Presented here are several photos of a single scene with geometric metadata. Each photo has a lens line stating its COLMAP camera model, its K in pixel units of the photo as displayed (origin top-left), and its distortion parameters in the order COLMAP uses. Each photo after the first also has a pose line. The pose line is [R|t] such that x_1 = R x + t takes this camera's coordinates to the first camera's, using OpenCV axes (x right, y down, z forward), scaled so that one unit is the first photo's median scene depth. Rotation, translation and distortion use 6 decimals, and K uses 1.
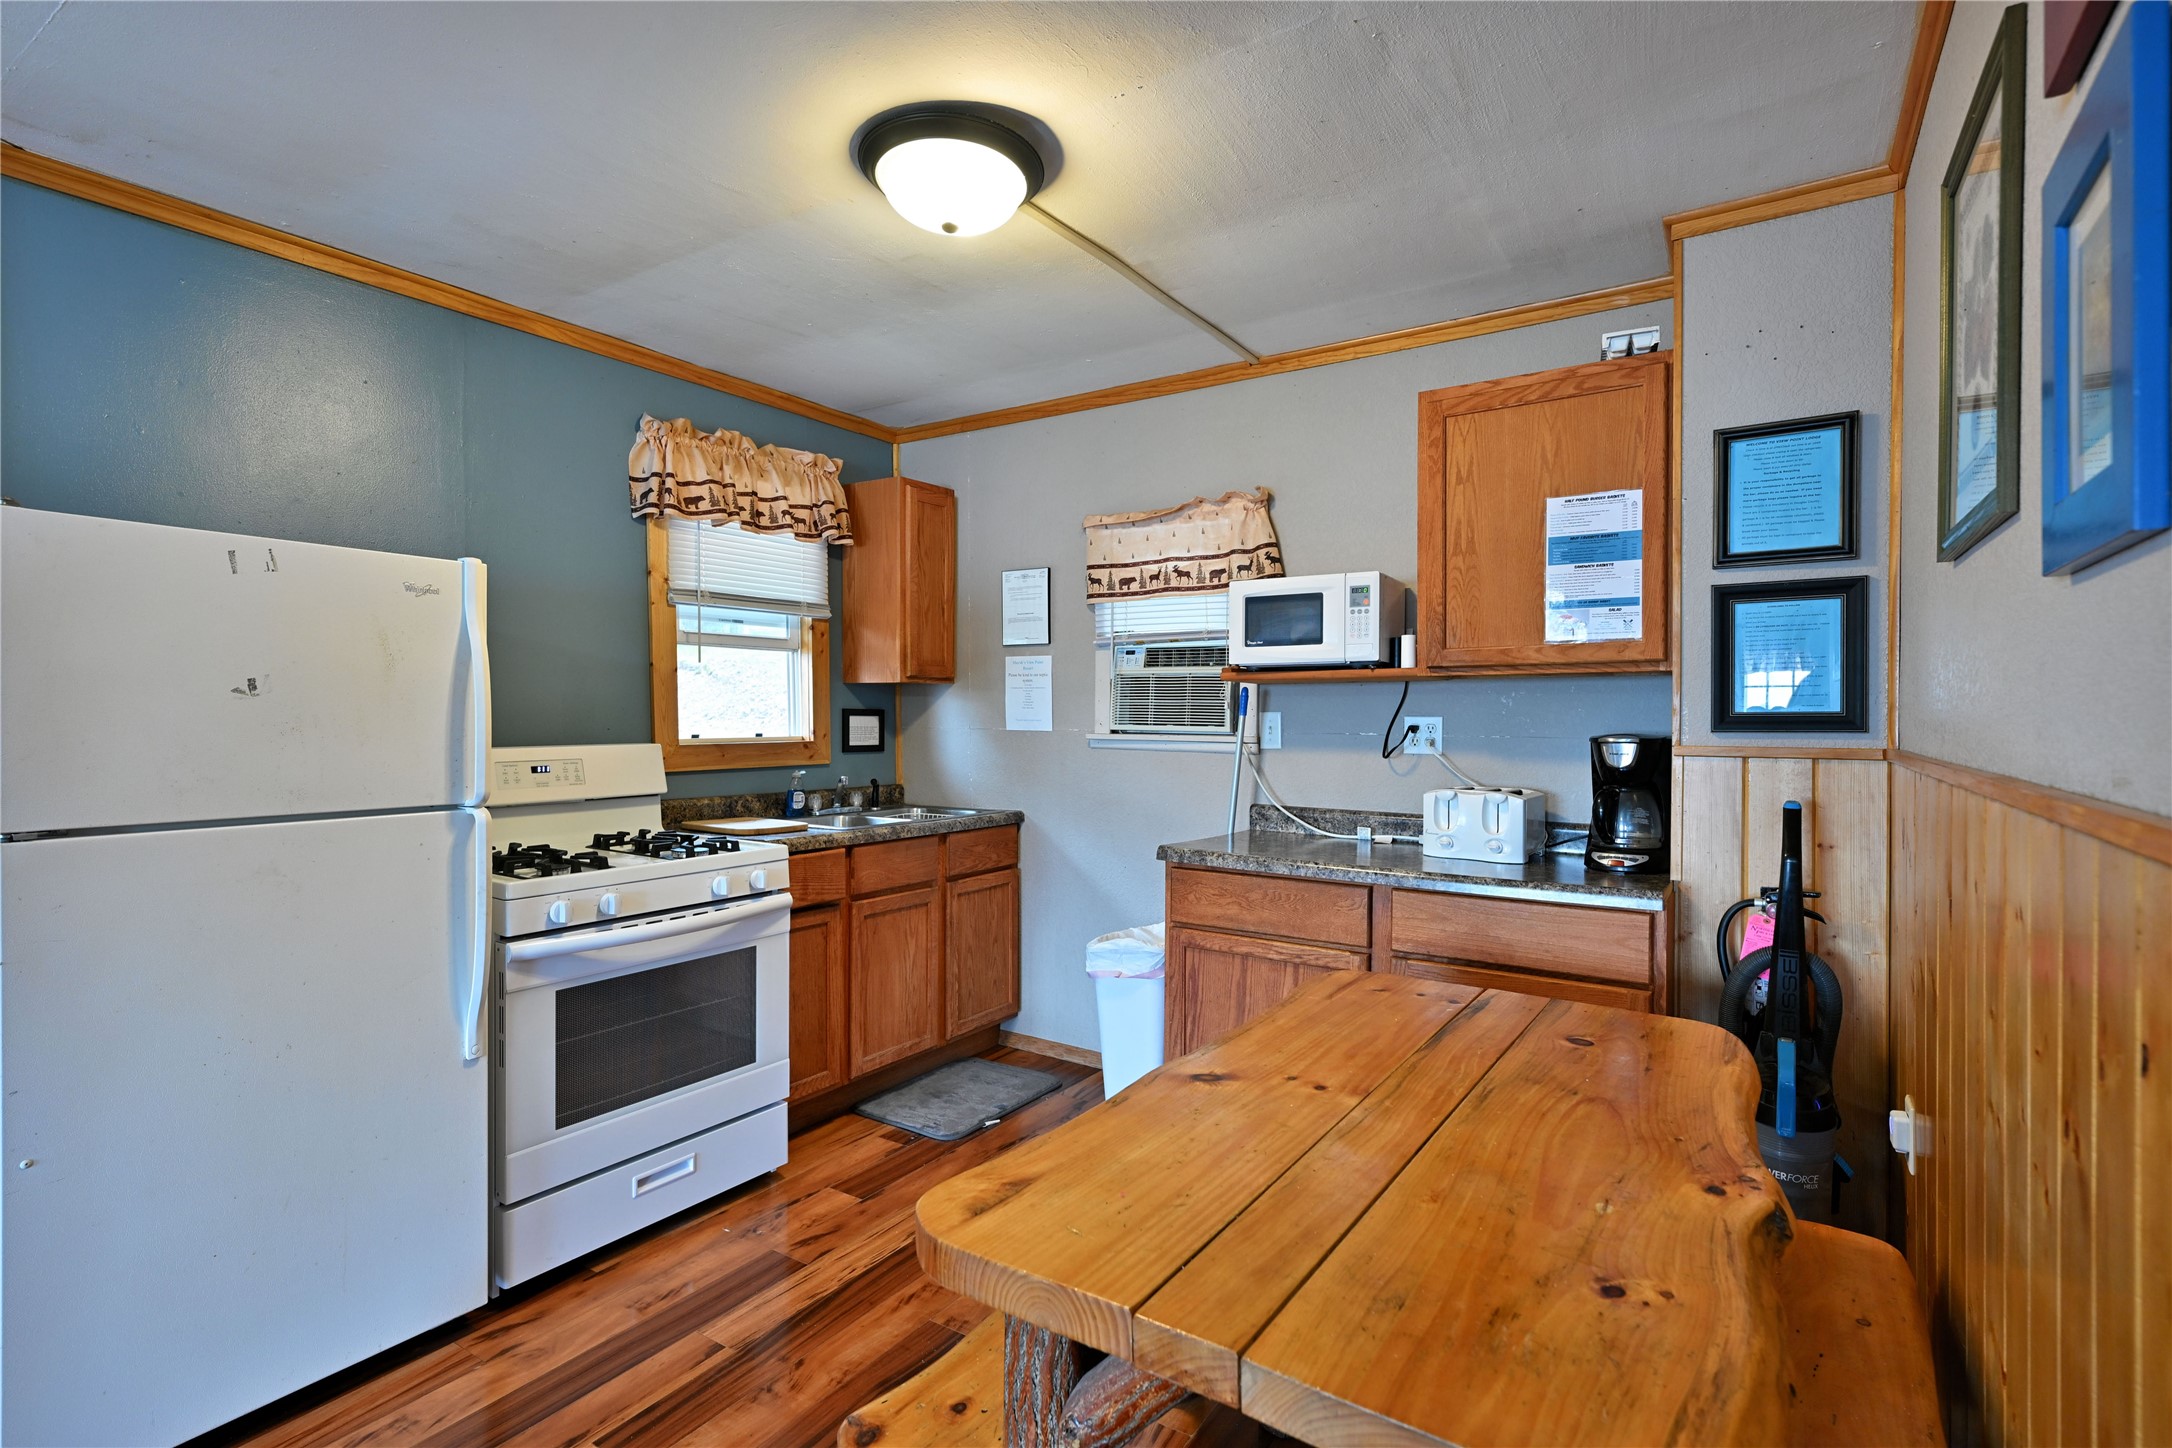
lens RADIAL K [[1047.7, 0, 1080.0], [0, 1047.7, 727.9], [0, 0, 1]] dist [0.010119, 0.000231]
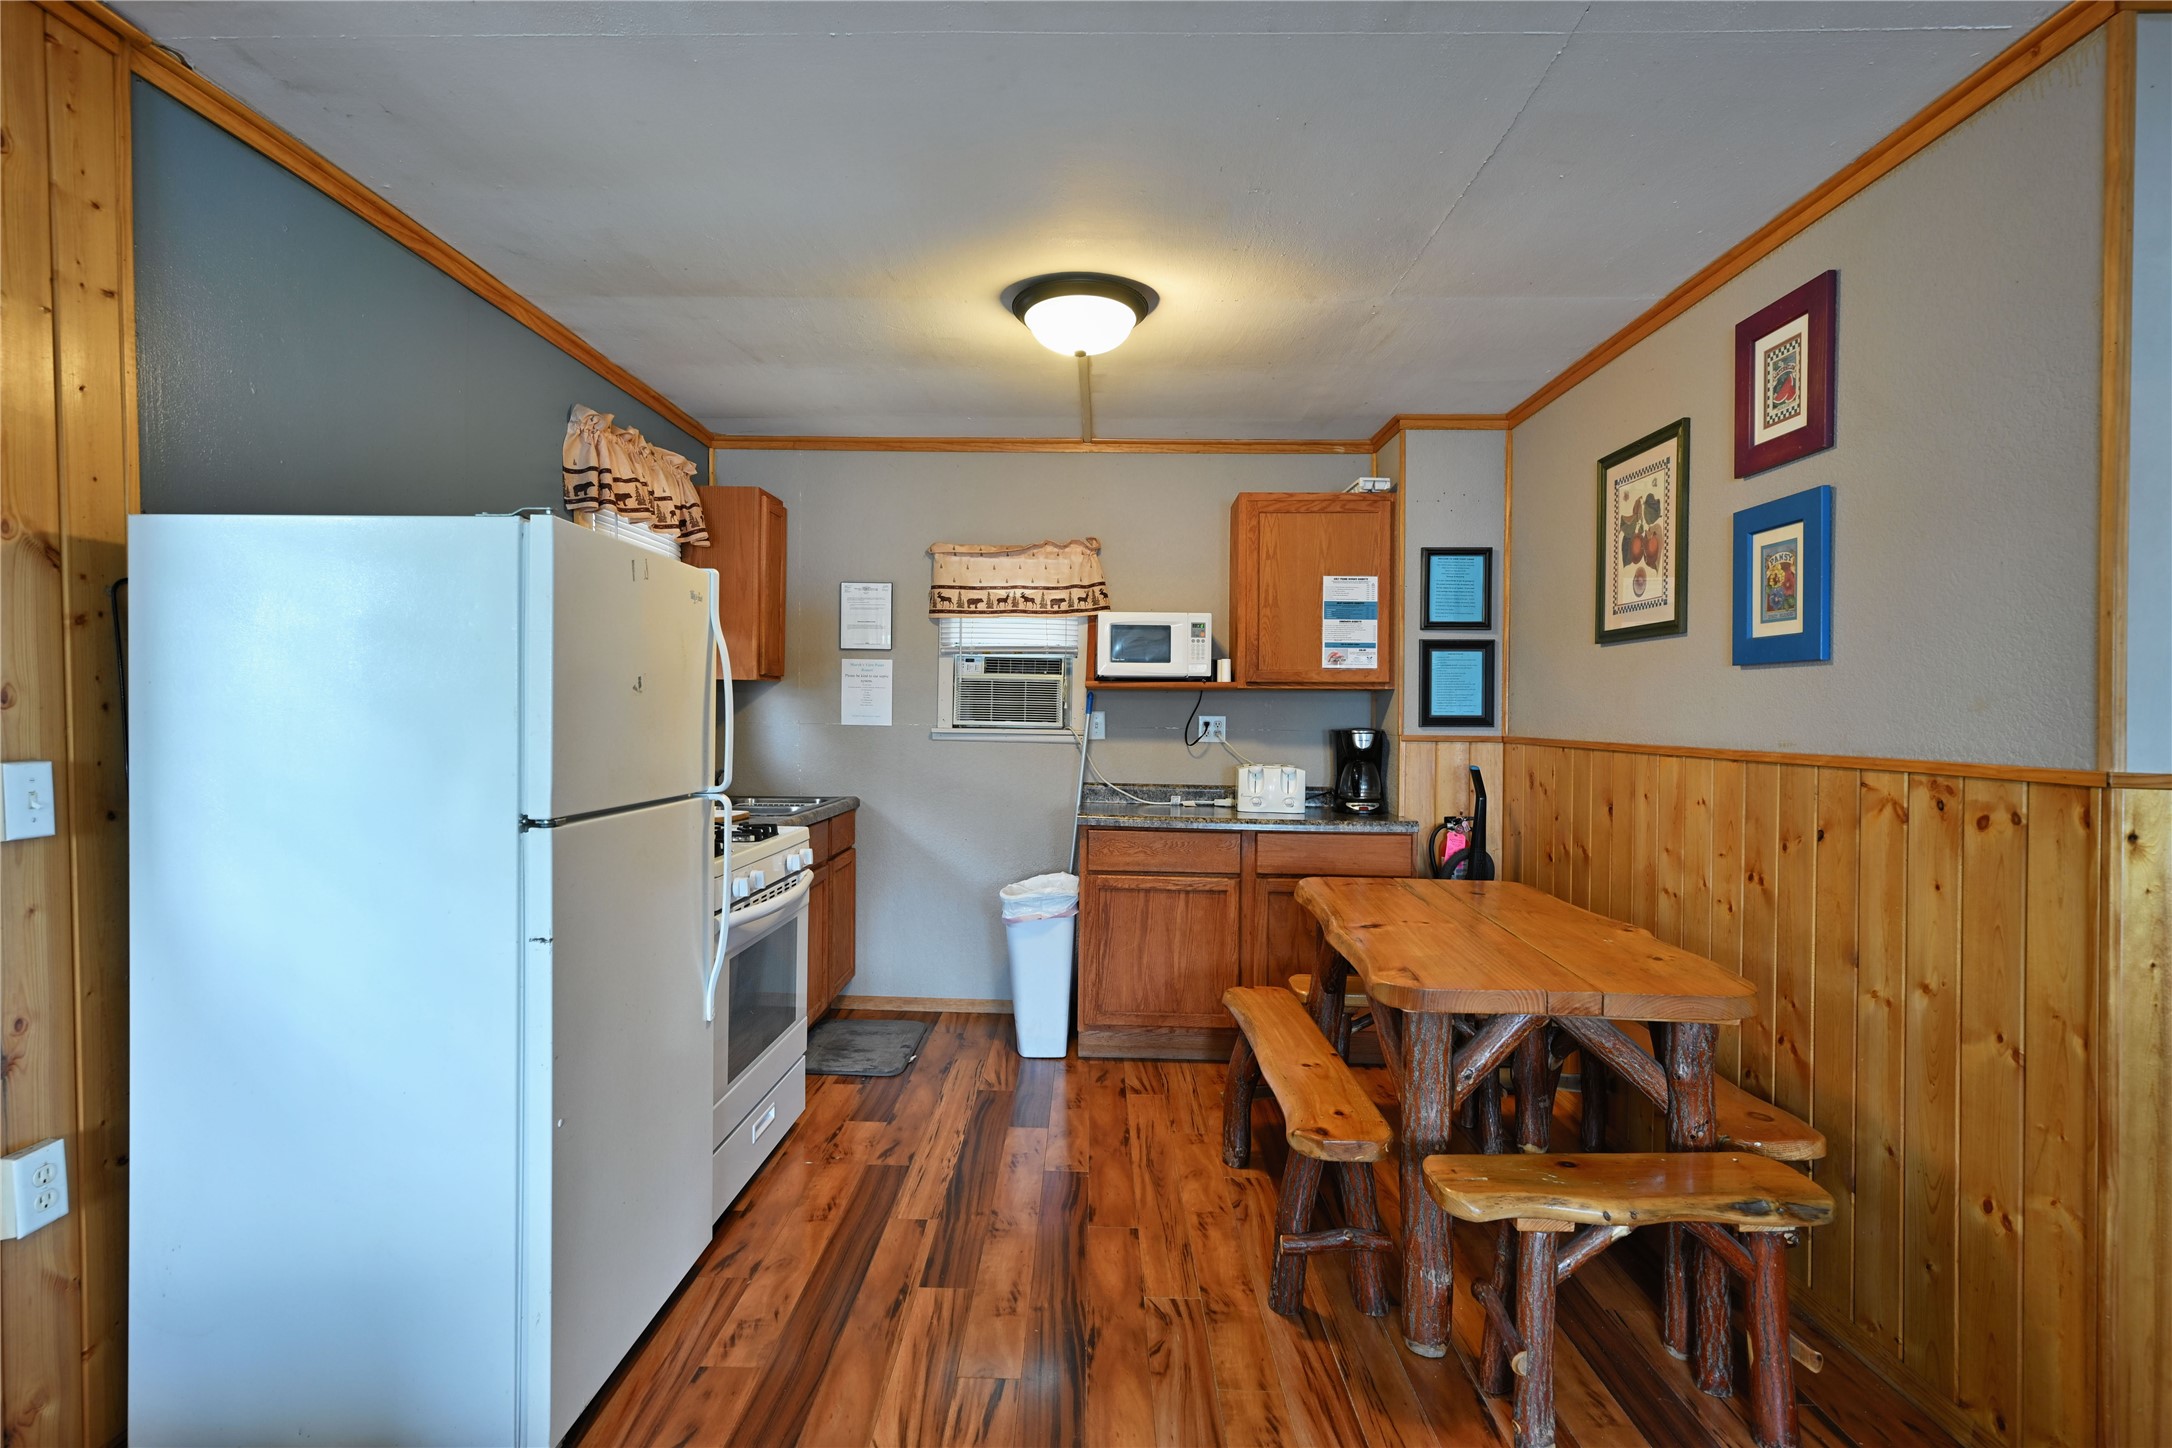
lens RADIAL K [[1046.4, 0, 1080.9], [0, 1046.4, 728.3], [0, 0, 1]] dist [0.001691, 0.000157]
pose [[0.846126, 0.000002, 0.532984, -0.599732], [-0.002577, 0.999988, 0.004087, 0.000753], [-0.532977, -0.004832, 0.846116, -0.101329]]
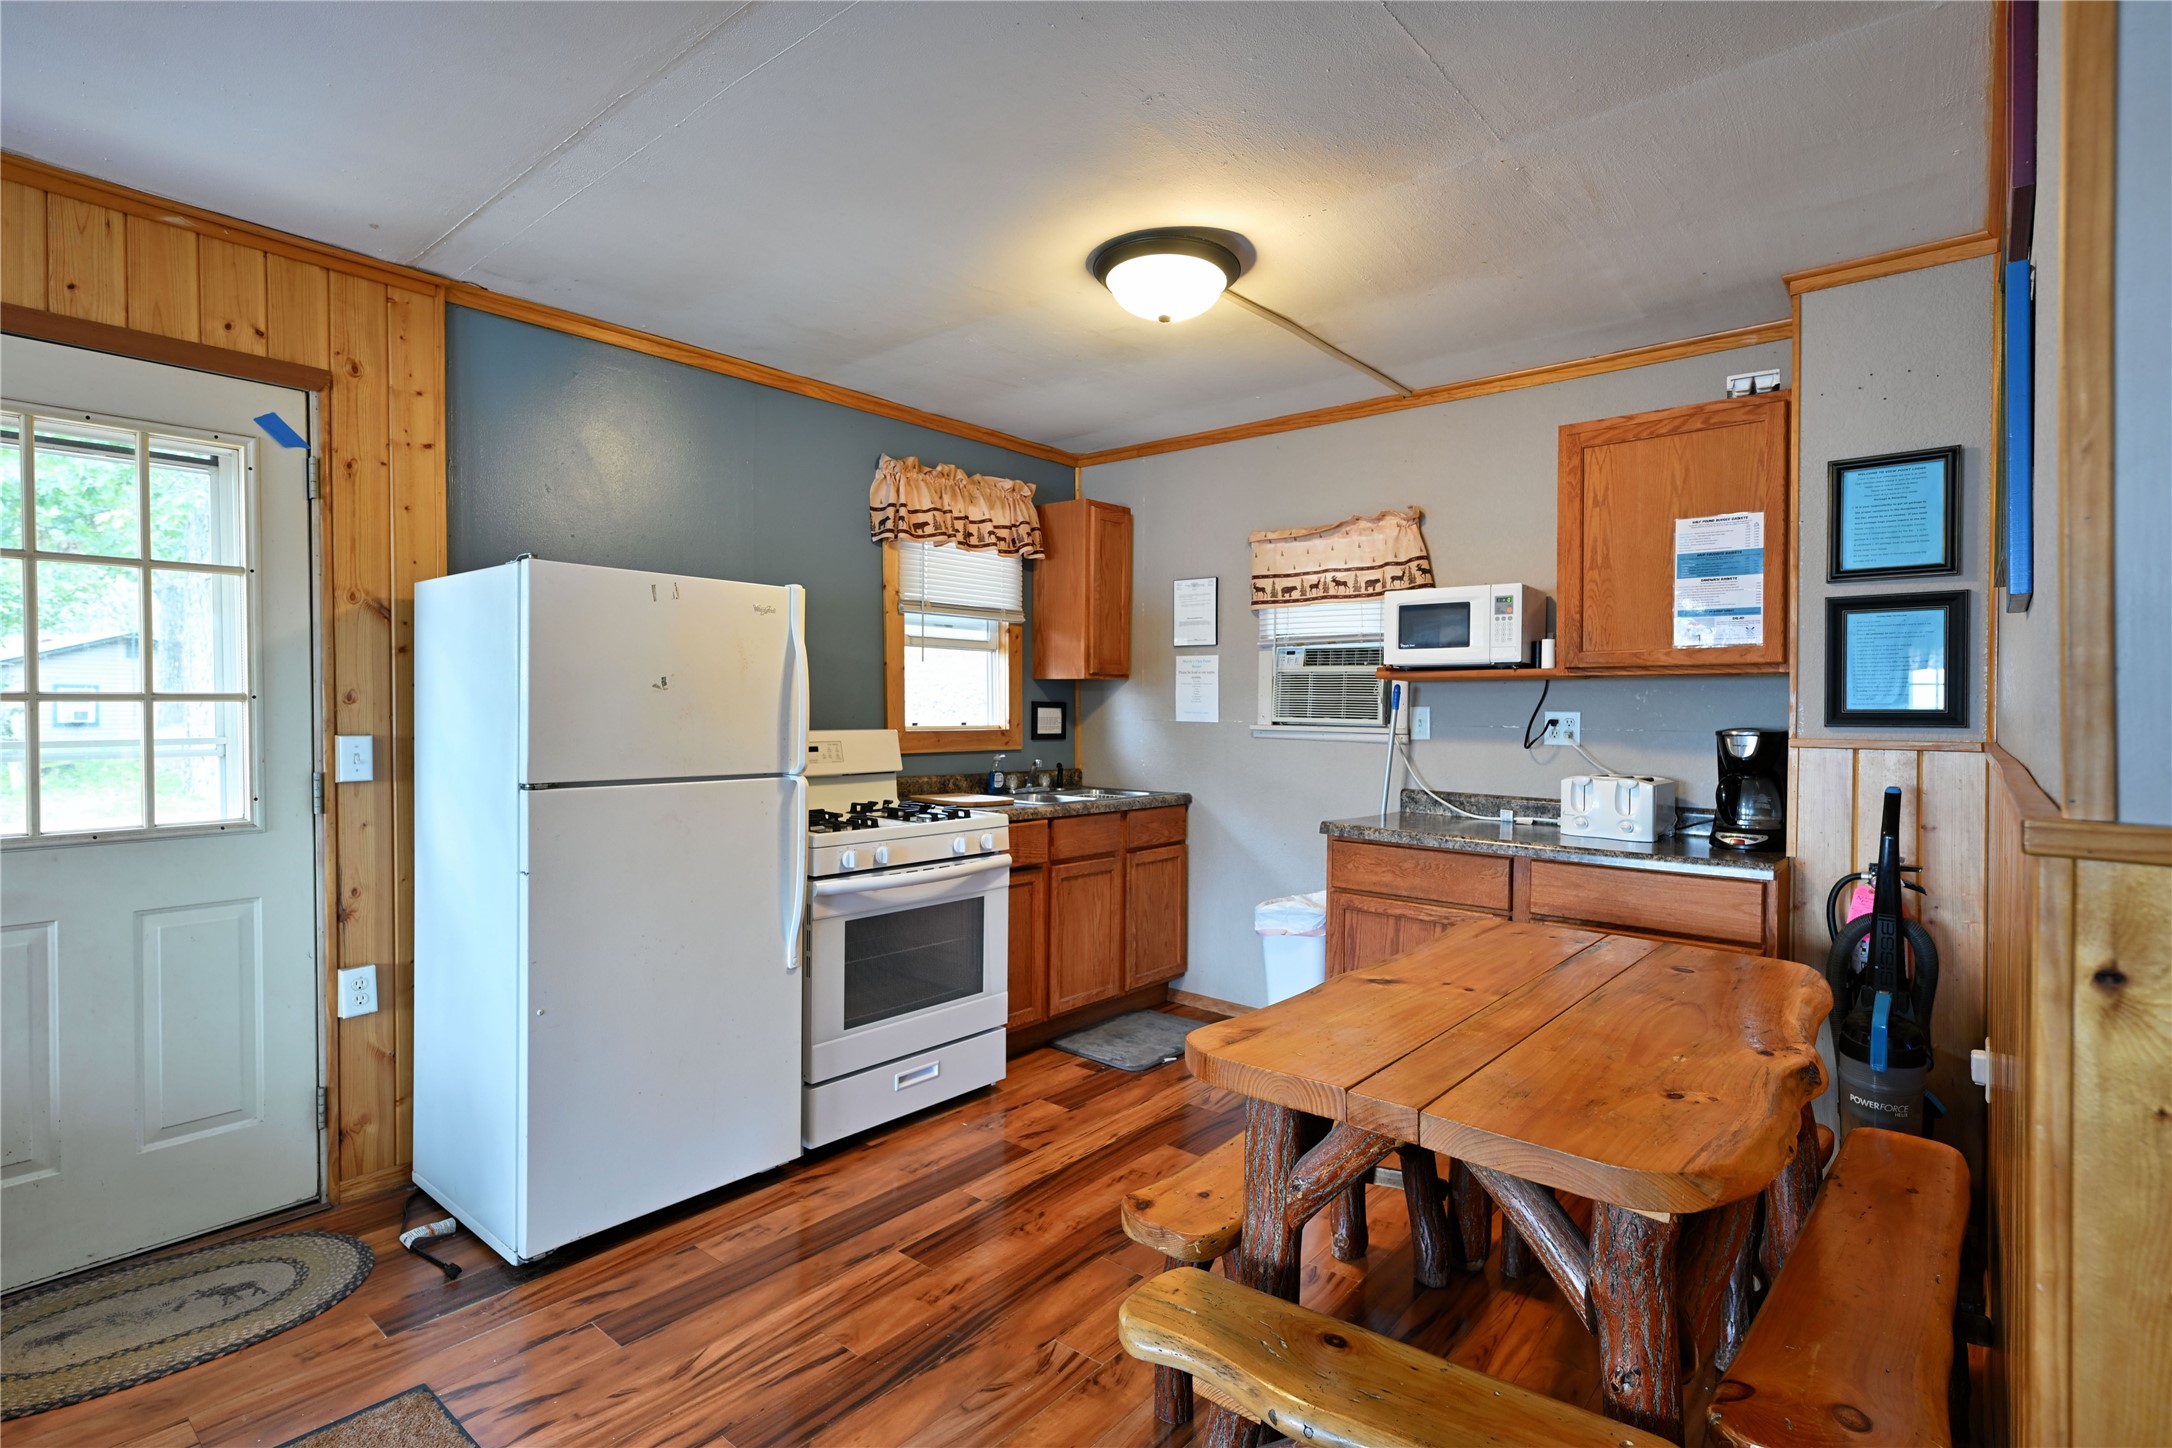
lens RADIAL K [[1057.6, 0, 1079.0], [0, 1057.6, 718.2], [0, 0, 1]] dist [0.004408, 0.000171]
pose [[0.992603, 0.007816, -0.121151, -0.048817], [-0.008211, 0.999962, -0.002761, 0.003761], [0.121125, 0.003735, 0.992630, -0.188147]]
